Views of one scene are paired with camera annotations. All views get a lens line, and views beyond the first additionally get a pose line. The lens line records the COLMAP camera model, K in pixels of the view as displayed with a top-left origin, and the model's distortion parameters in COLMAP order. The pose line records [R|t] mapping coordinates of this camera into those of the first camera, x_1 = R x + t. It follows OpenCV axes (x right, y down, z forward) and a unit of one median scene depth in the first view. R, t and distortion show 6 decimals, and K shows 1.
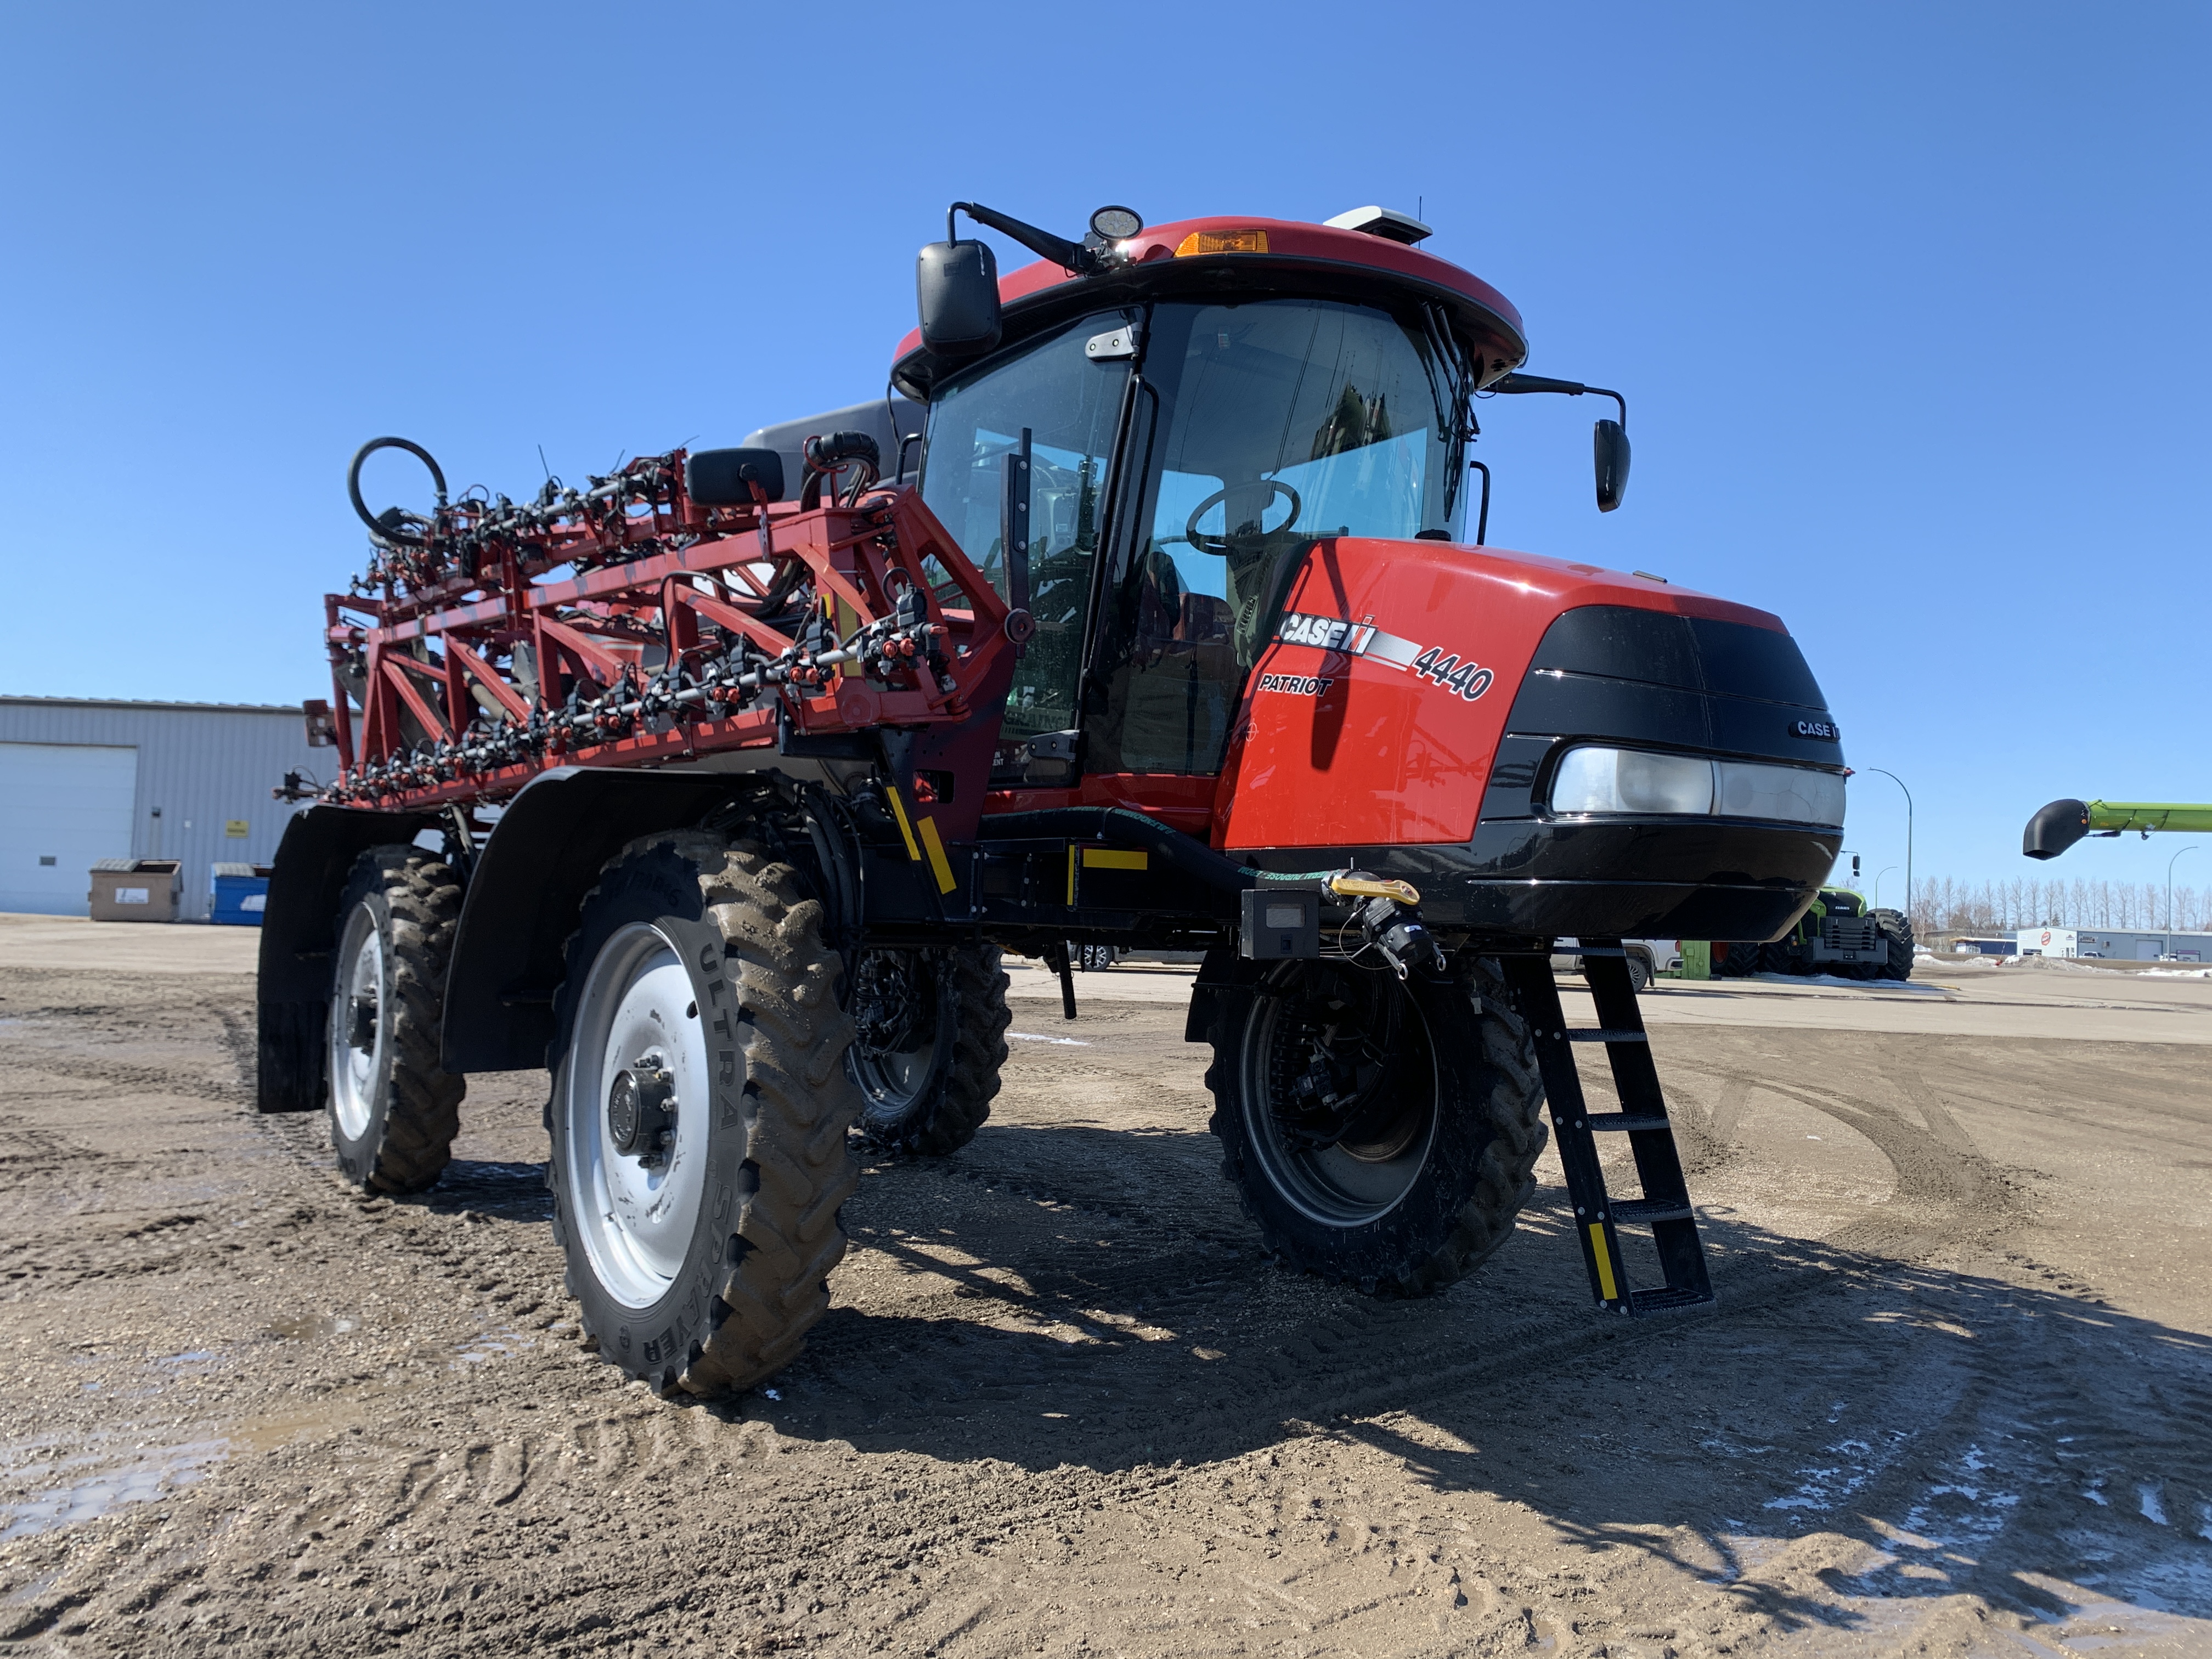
lens RADIAL K [[1671.3, 0, 1094.8], [0, 1671.3, 836.2], [0, 0, 1]] dist [0.000963, -0.004068]
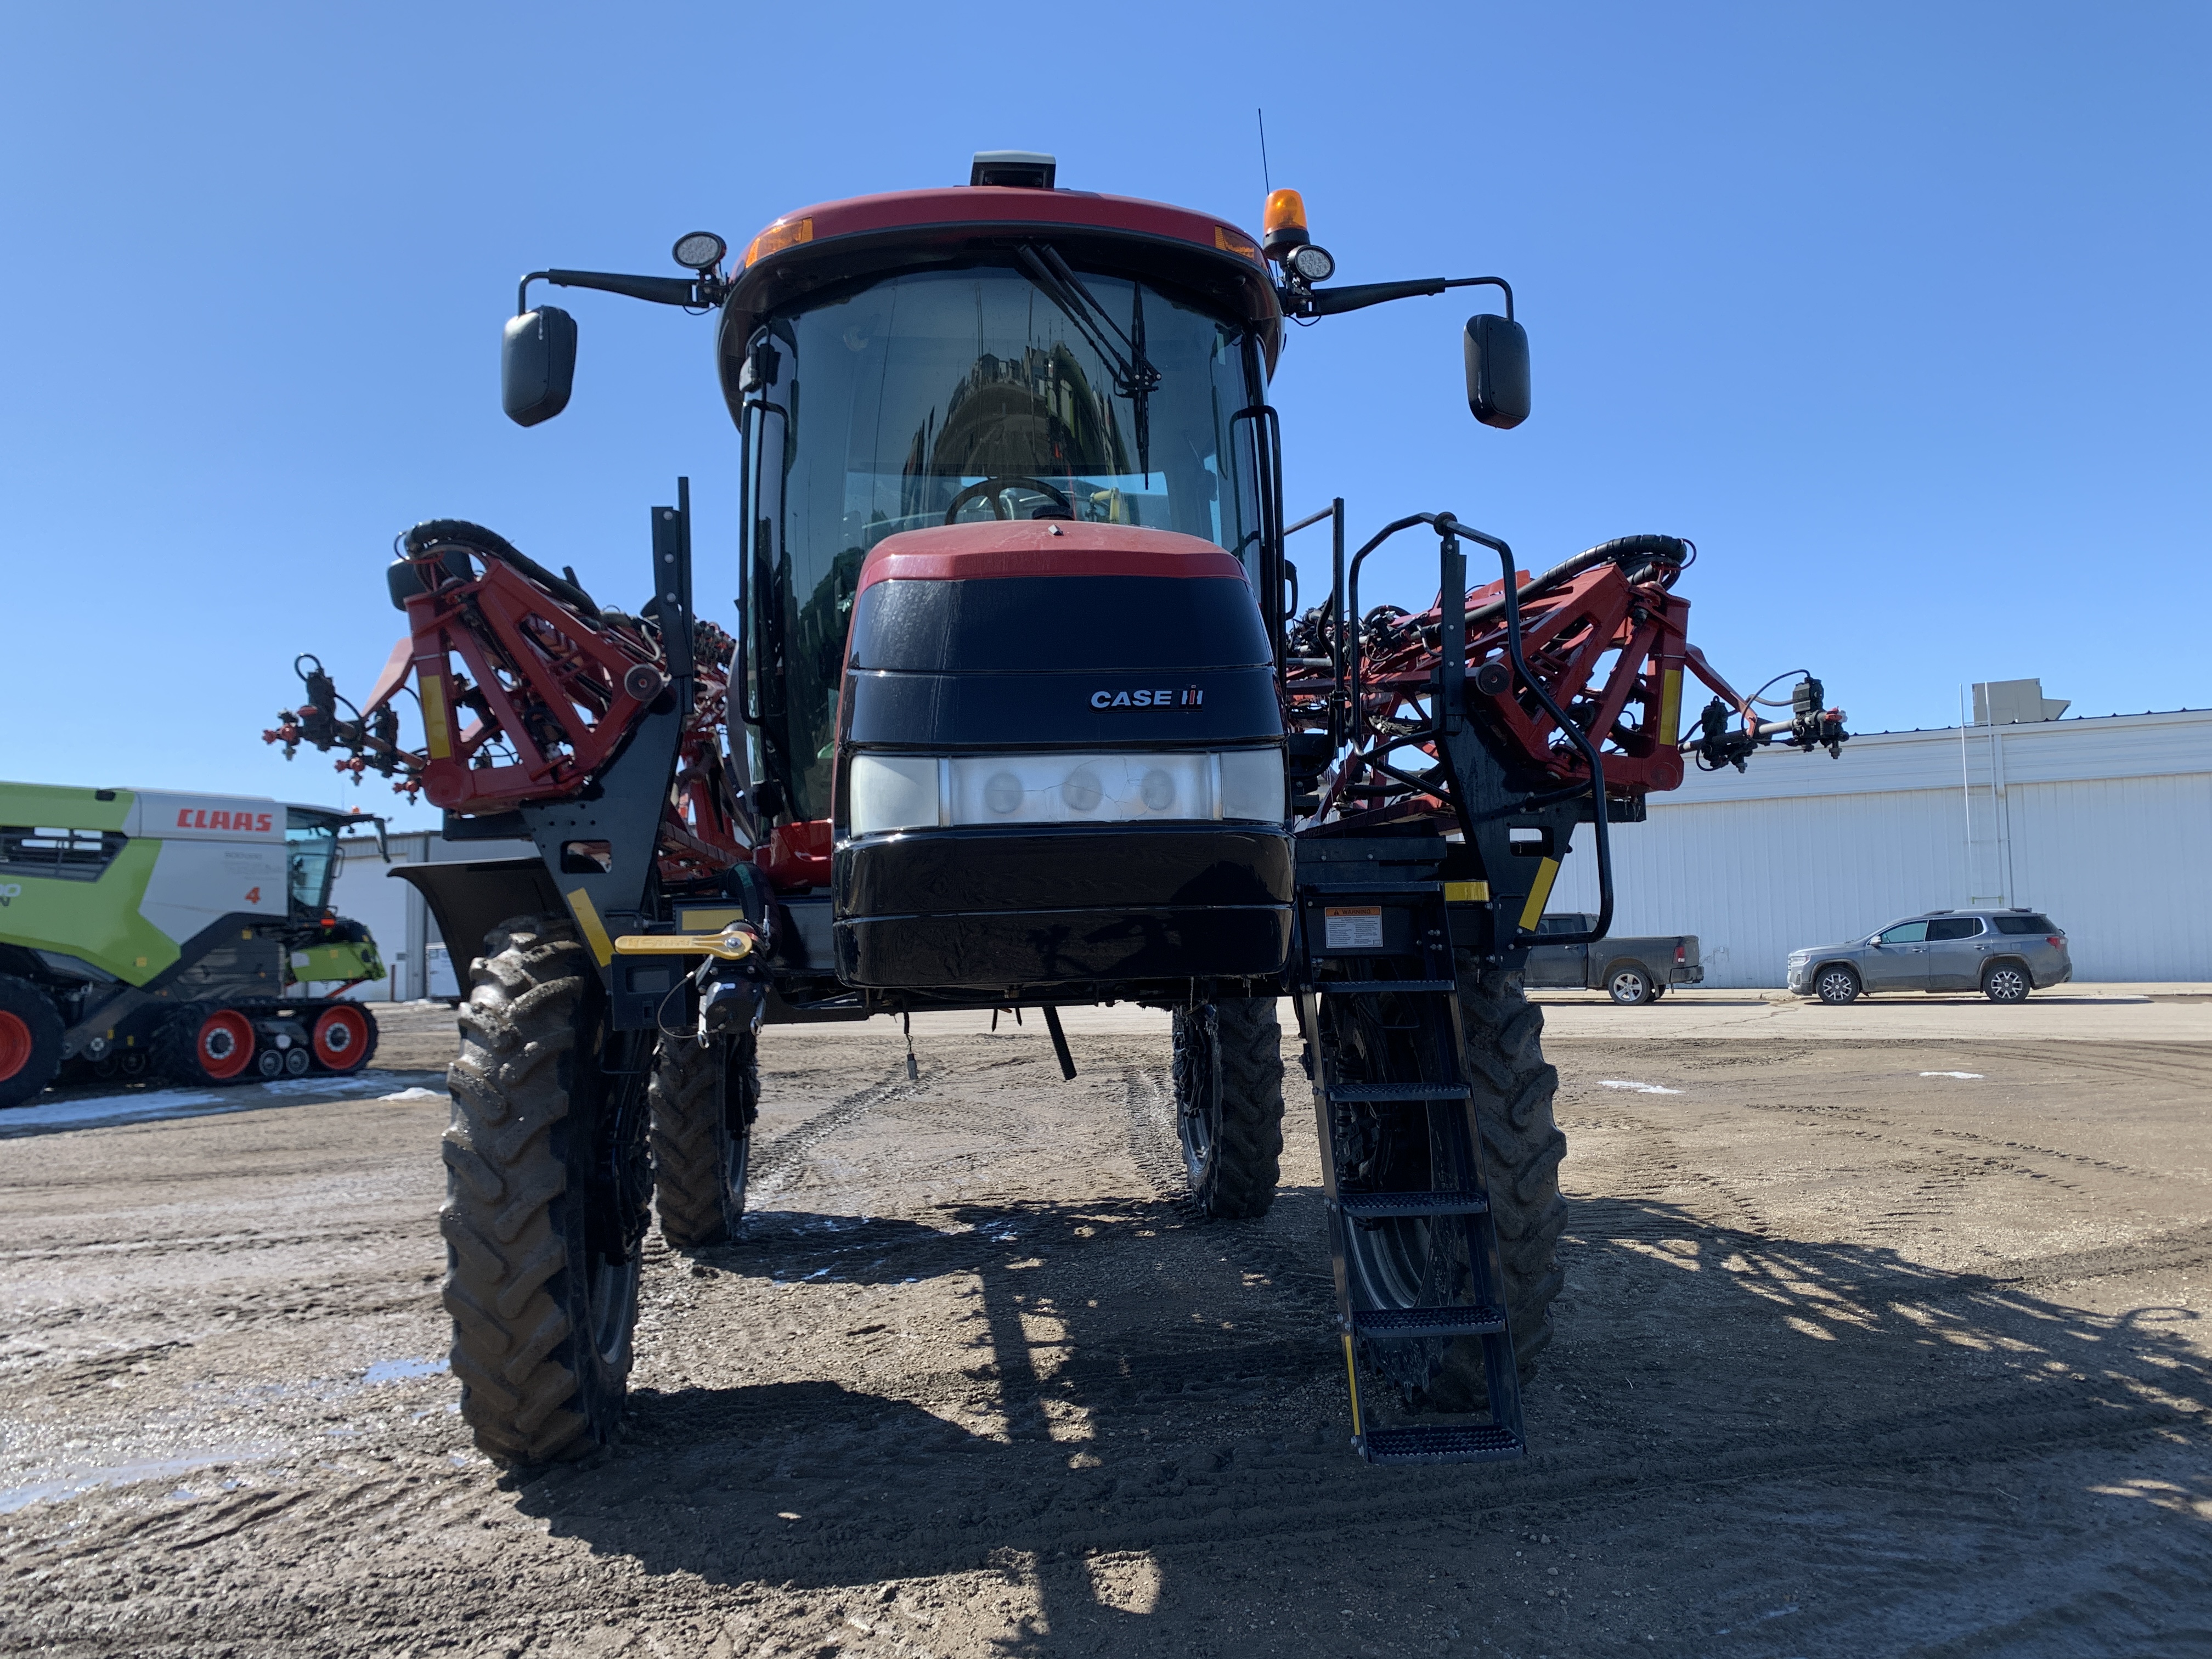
lens RADIAL K [[1671.3, 0, 1094.8], [0, 1671.3, 836.2], [0, 0, 1]] dist [0.000963, -0.004068]
pose [[0.879047, -0.087695, -0.468599, 0.456786], [0.075065, 0.996135, -0.045605, 0.019099], [0.470788, 0.004914, 0.882233, 0.195640]]
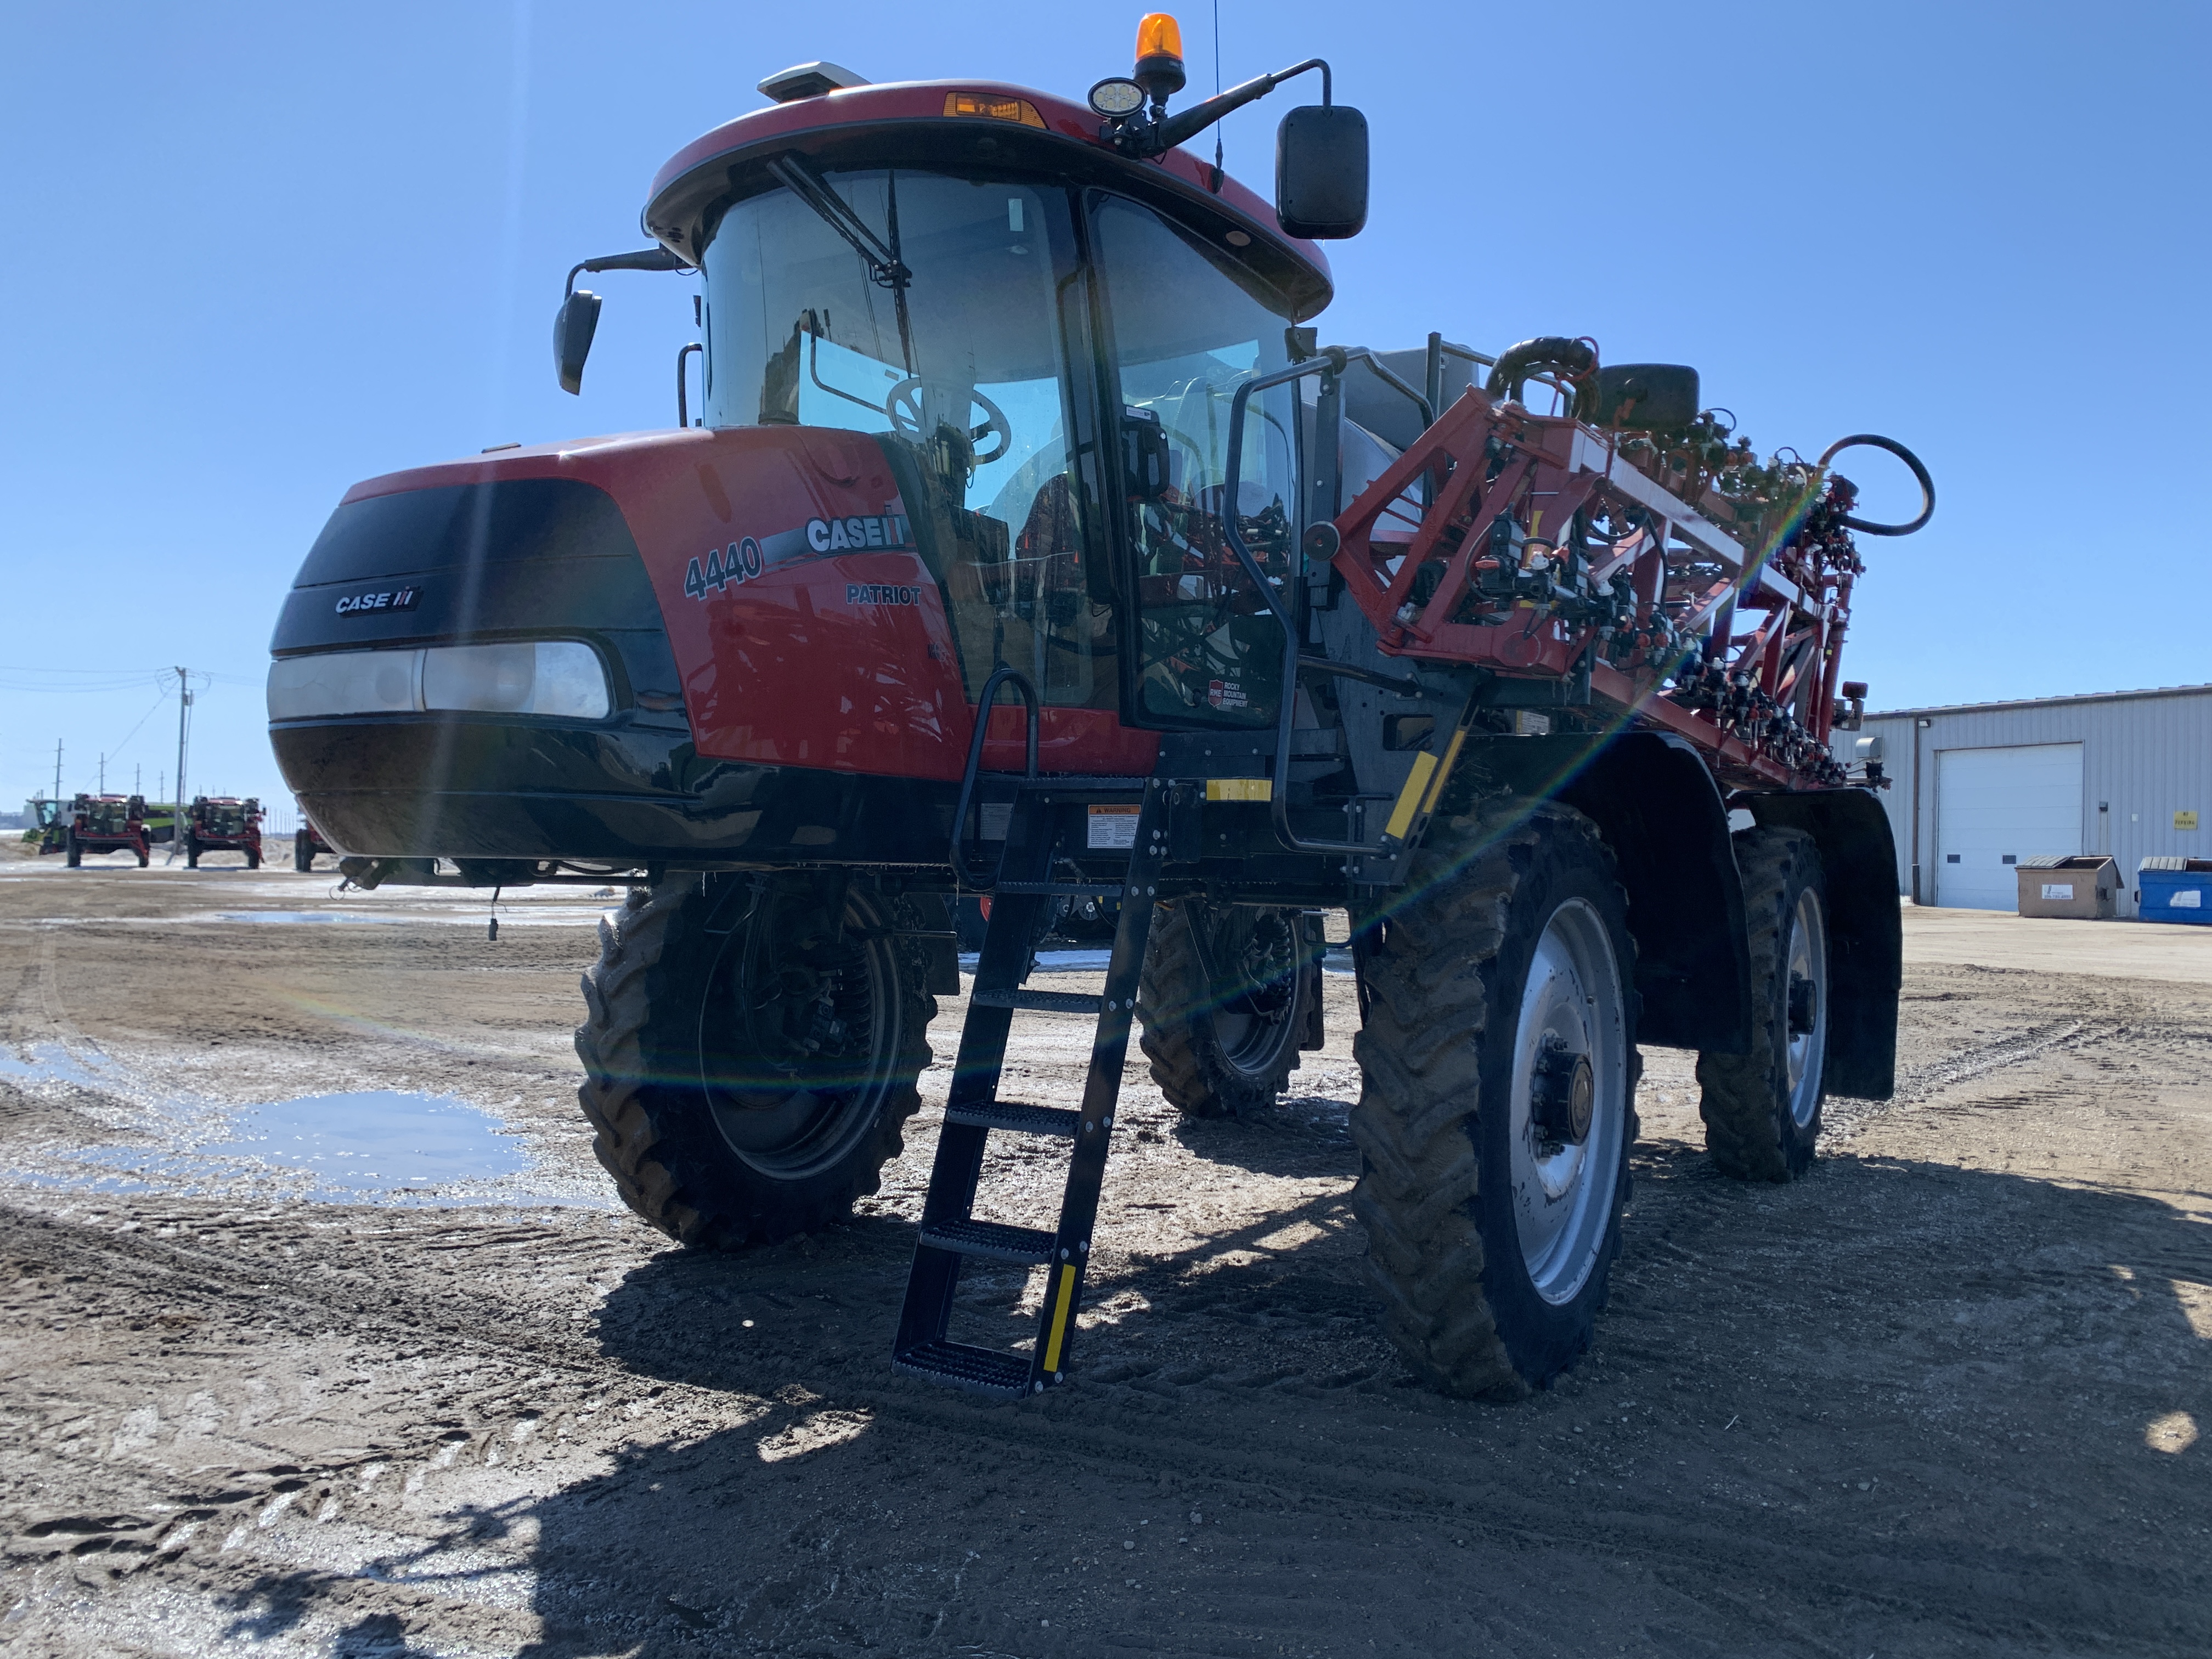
lens RADIAL K [[1637.9, 0, 1106.0], [0, 1637.9, 829.5], [0, 0, 1]] dist [0.001525, -0.002059]
pose [[0.405892, -0.039692, -0.913059, 0.797826], [0.034236, 0.999016, -0.028209, 0.052332], [0.913280, -0.019810, 0.406851, 0.602678]]
